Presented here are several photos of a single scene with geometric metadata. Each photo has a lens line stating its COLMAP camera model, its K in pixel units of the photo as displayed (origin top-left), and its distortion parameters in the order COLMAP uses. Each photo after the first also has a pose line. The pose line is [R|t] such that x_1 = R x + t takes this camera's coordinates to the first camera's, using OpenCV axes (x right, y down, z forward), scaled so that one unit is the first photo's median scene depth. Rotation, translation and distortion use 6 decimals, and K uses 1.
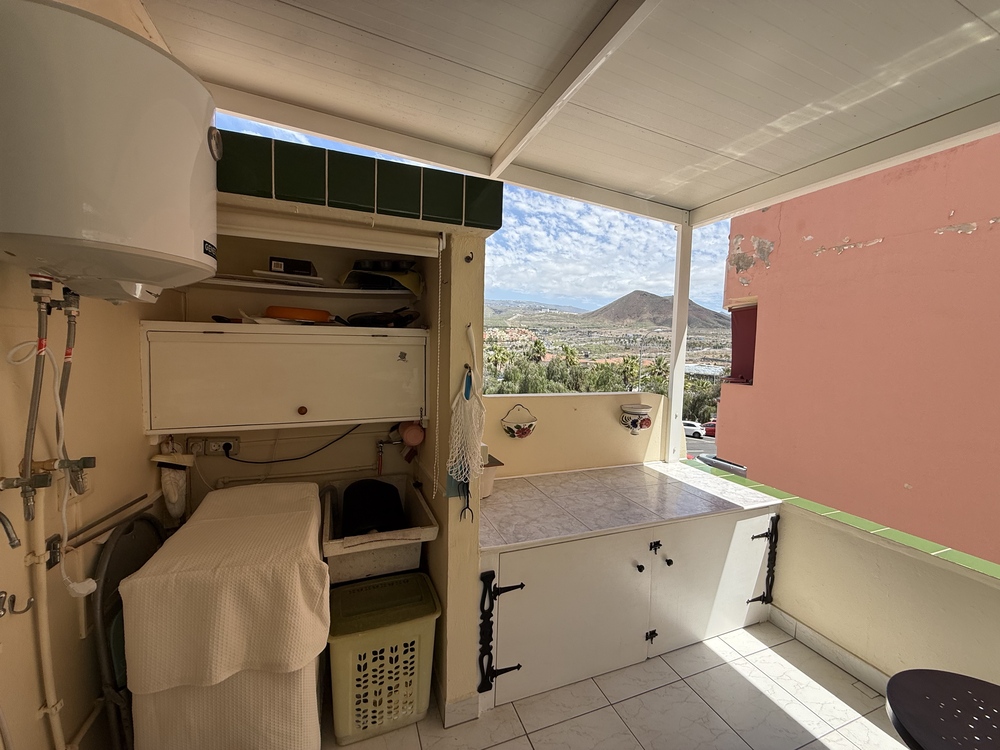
lens RADIAL K [[399.6, 0, 496.0], [0, 399.6, 374.4], [0, 0, 1]] dist [0.000746, -0.000130]
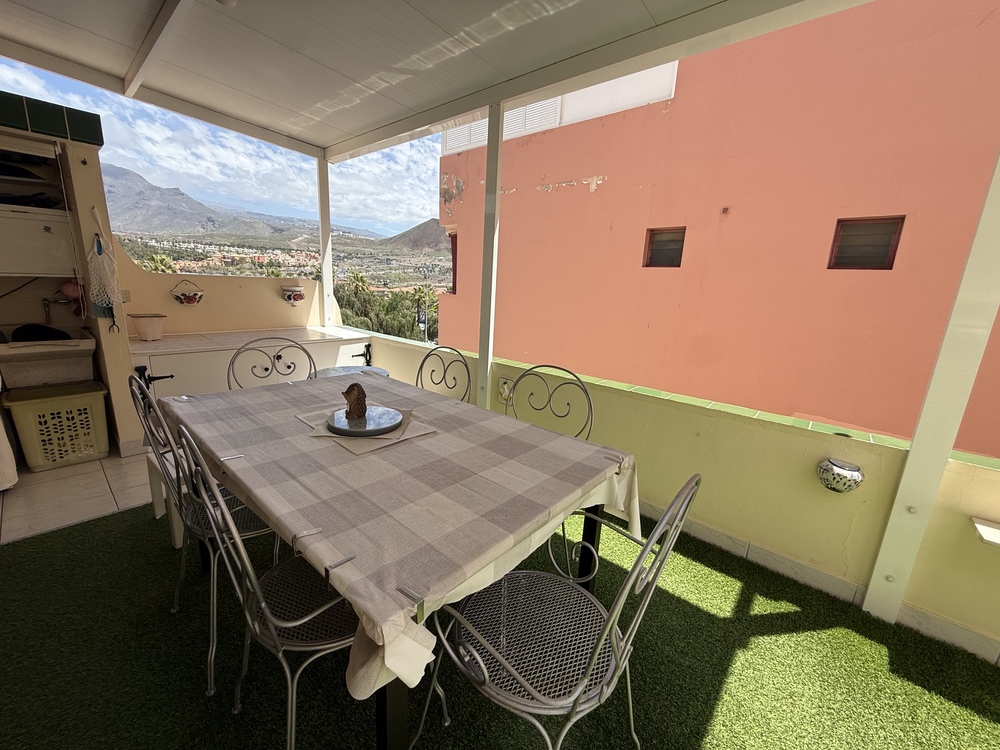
lens RADIAL K [[399.6, 0, 496.0], [0, 399.6, 374.4], [0, 0, 1]] dist [0.000746, -0.000130]
pose [[0.885305, -0.088866, 0.456440, 0.455424], [0.008732, 0.984573, 0.174754, 0.214979], [-0.464929, -0.150725, 0.872424, -0.992943]]
